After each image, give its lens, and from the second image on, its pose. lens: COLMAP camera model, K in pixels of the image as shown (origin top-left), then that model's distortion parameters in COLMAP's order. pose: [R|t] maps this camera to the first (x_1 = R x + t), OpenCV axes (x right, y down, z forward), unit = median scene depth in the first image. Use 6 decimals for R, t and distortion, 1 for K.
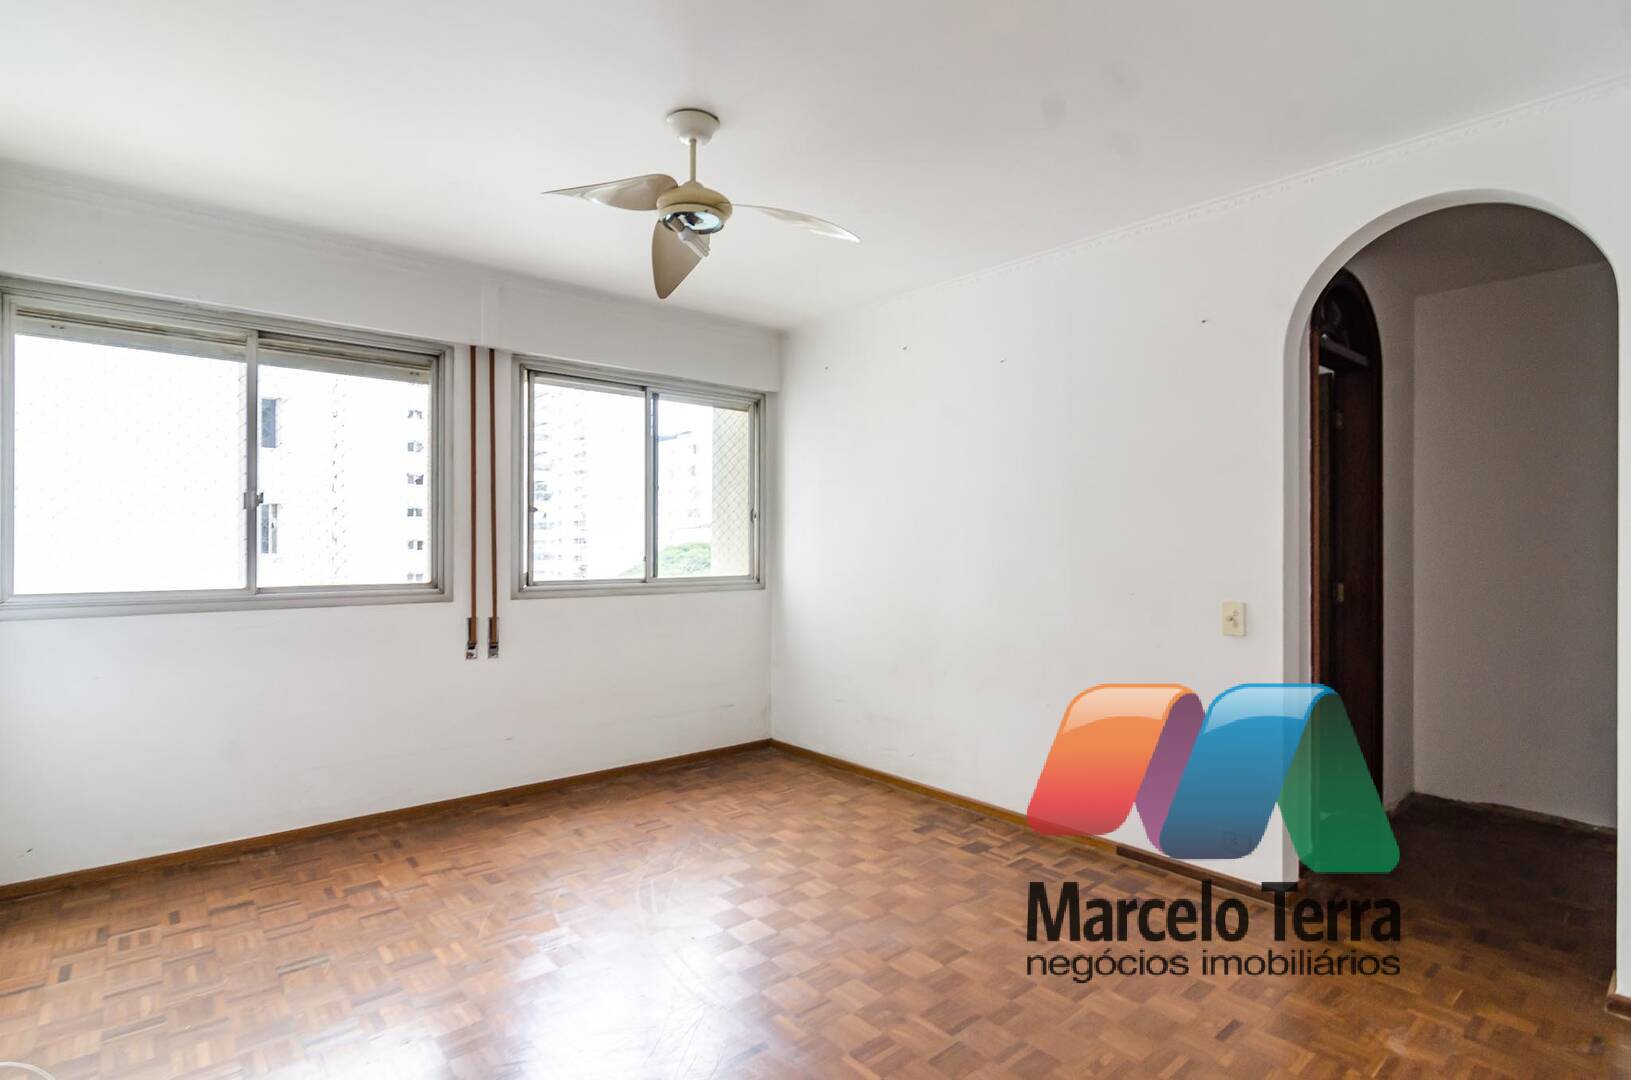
lens RADIAL K [[803.2, 0, 816.0], [0, 803.2, 546.3], [0, 0, 1]] dist [-0.001995, 0.000160]
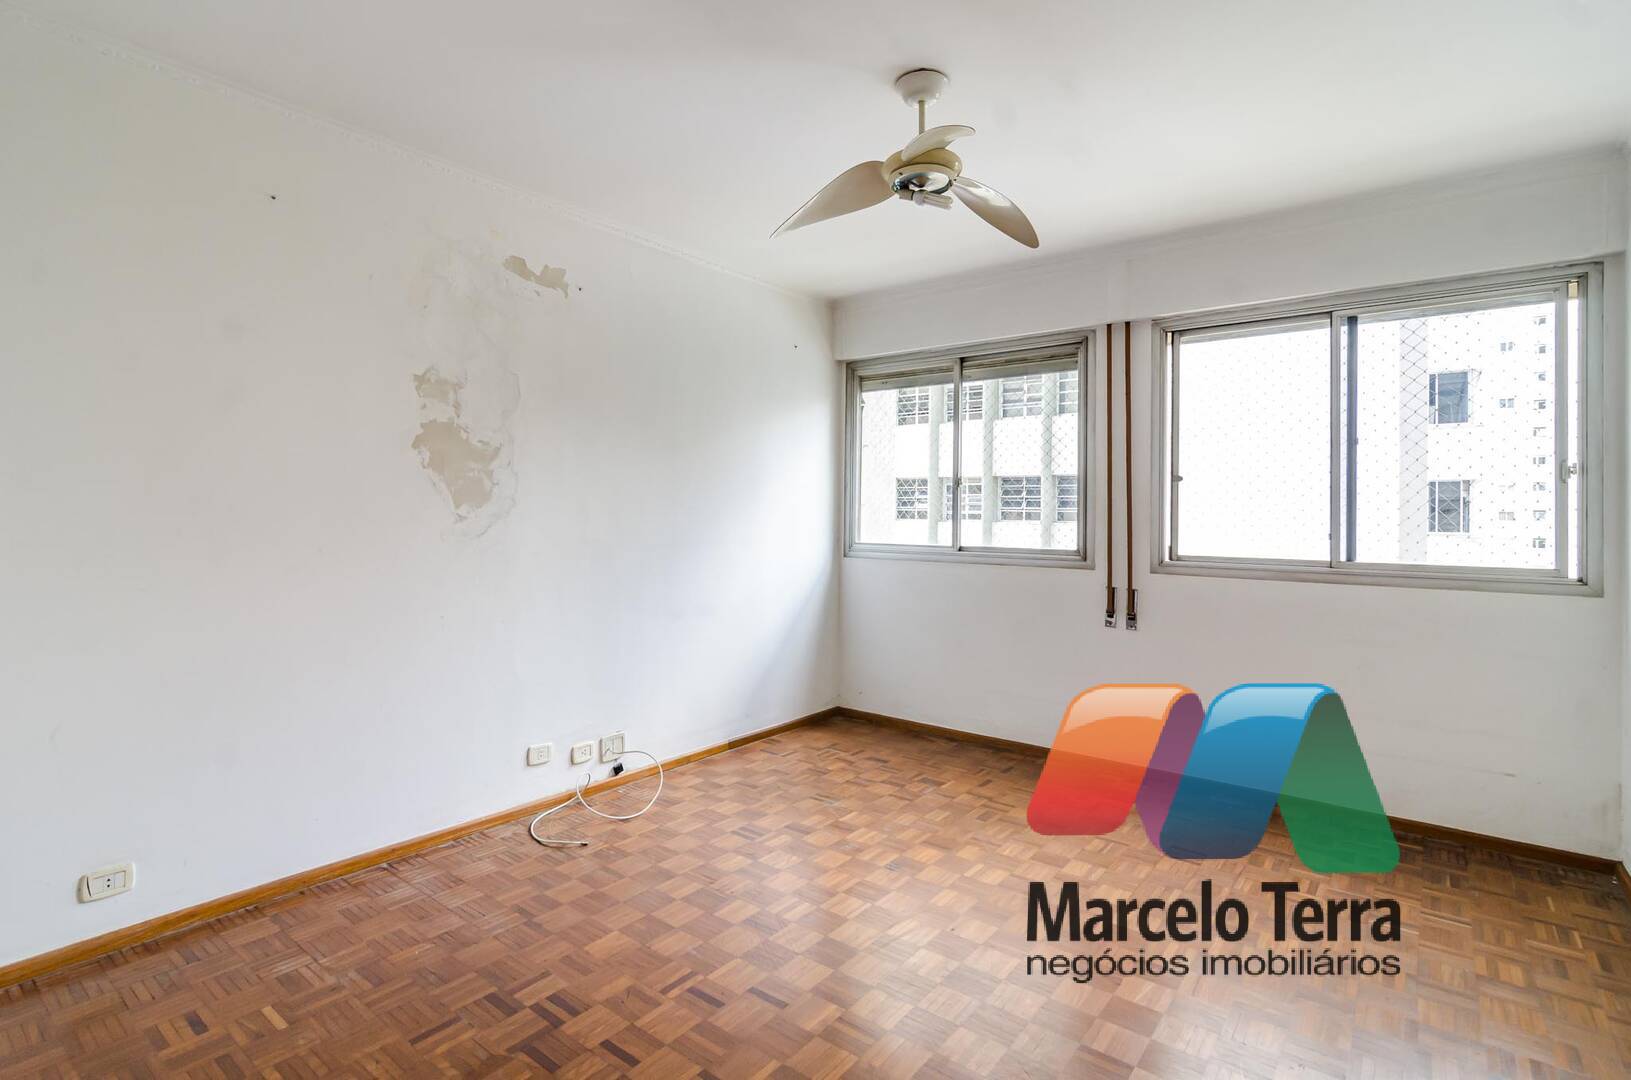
lens RADIAL K [[770.0, 0, 816.7], [0, 770.0, 501.5], [0, 0, 1]] dist [-0.003492, -0.000413]
pose [[0.212422, -0.015335, -0.977058, 0.456896], [-0.012844, 0.999747, -0.018484, 0.002702], [0.977094, 0.016476, 0.212171, 0.419042]]
